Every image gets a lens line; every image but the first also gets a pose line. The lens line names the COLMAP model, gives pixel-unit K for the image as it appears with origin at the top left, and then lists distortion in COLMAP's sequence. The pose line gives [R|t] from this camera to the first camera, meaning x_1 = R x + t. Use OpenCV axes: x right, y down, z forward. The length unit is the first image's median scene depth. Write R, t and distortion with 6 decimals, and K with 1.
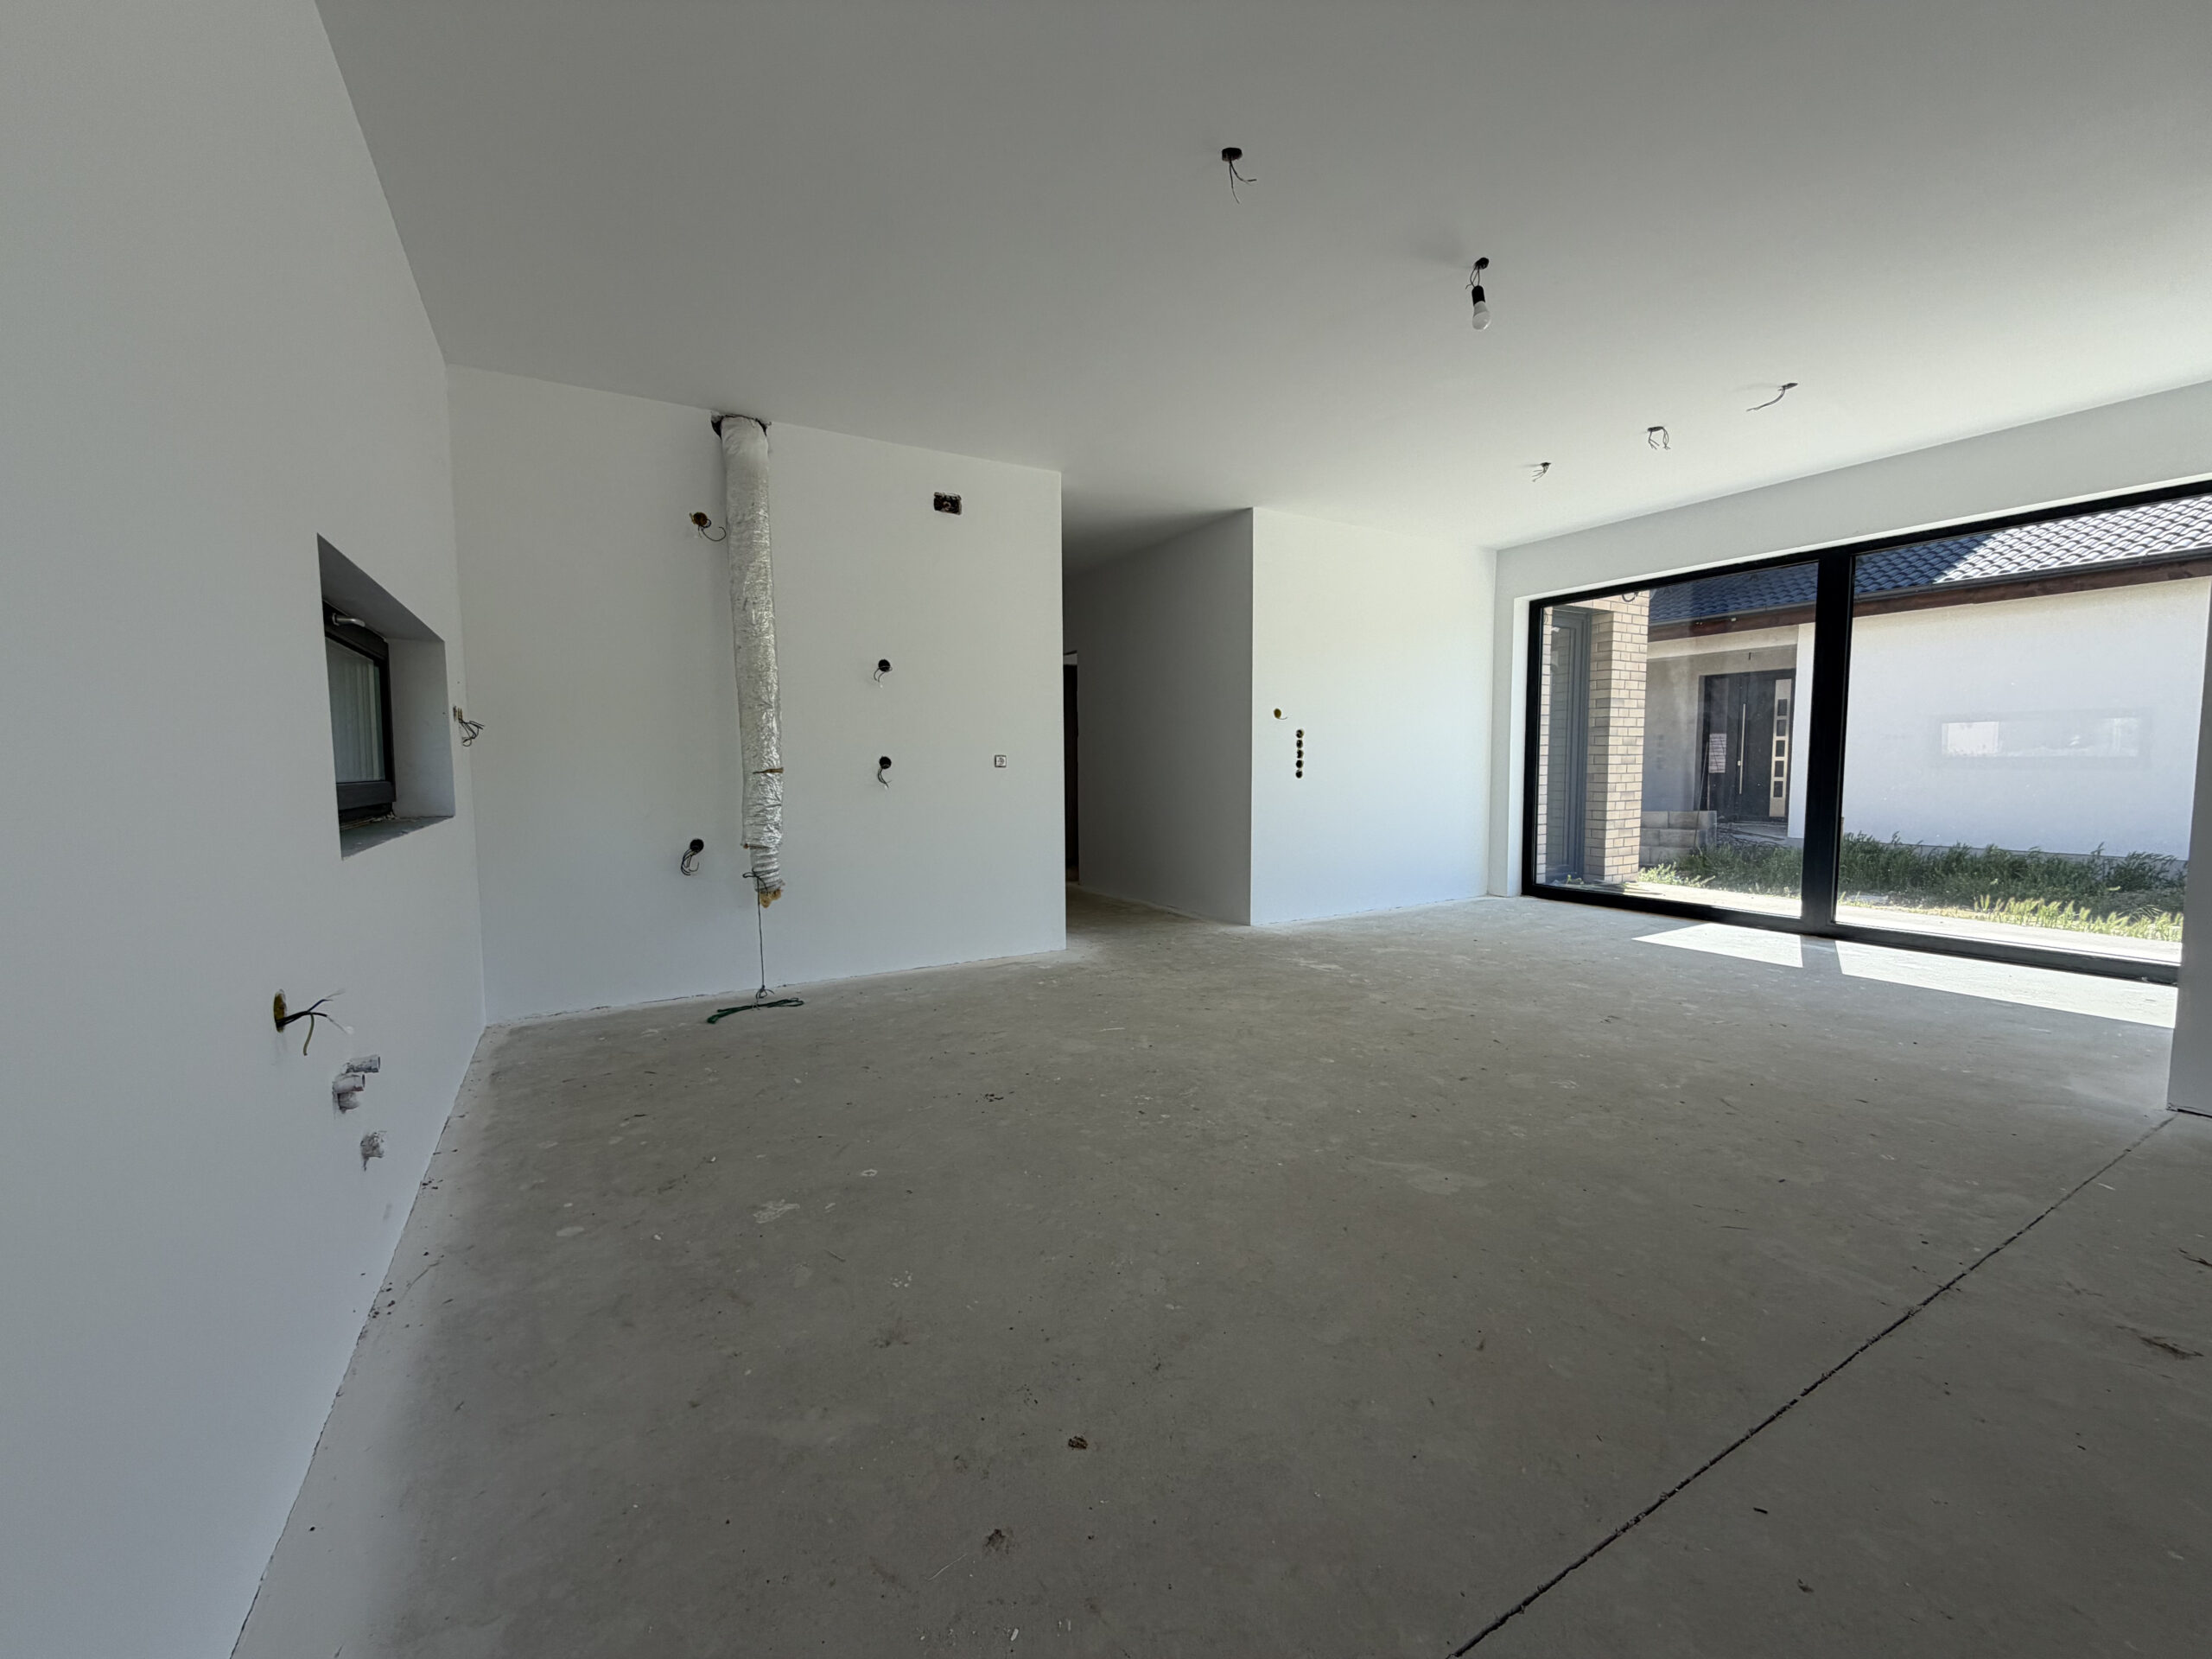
lens RADIAL K [[879.3, 0, 1107.8], [0, 879.3, 827.6], [0, 0, 1]] dist [-0.003001, 0.000600]
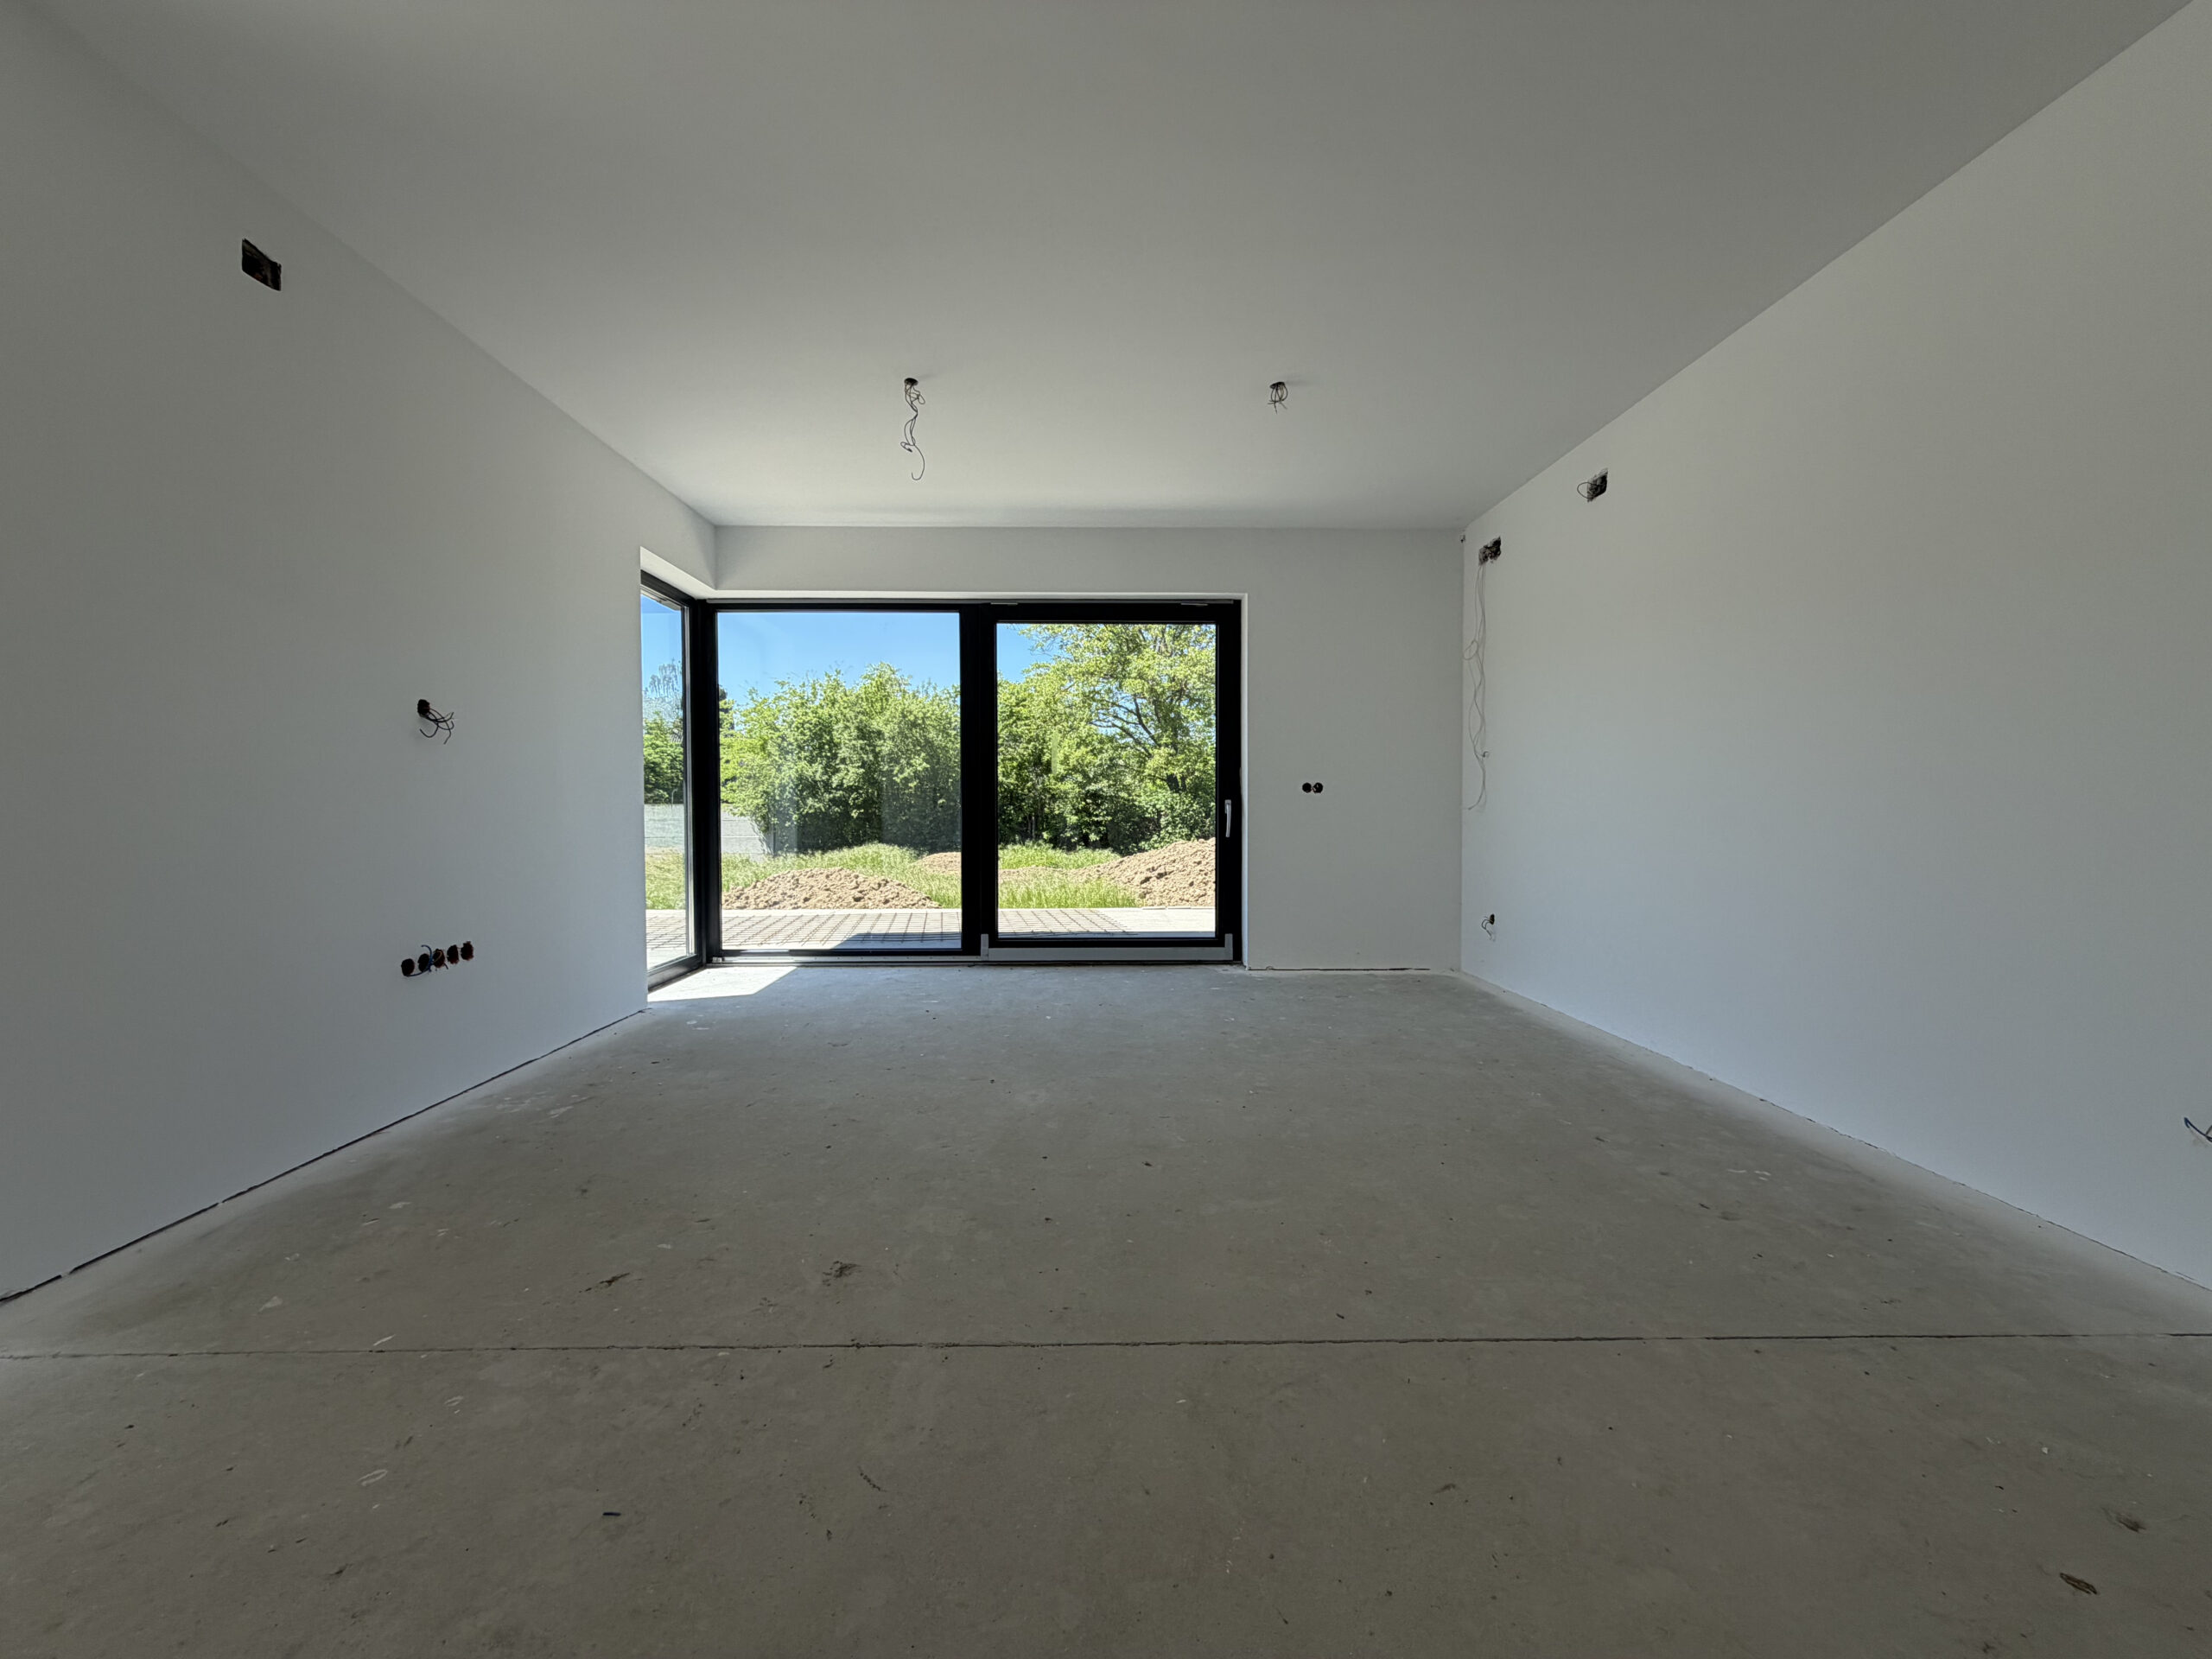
lens RADIAL K [[879.3, 0, 1089.4], [0, 879.3, 815.8], [0, 0, 1]] dist [-0.003001, 0.000600]
pose [[-0.862648, 0.003932, 0.505789, 0.225105], [0.048735, 0.995963, 0.075377, -0.079320], [-0.503451, 0.089674, -0.859358, 1.363745]]
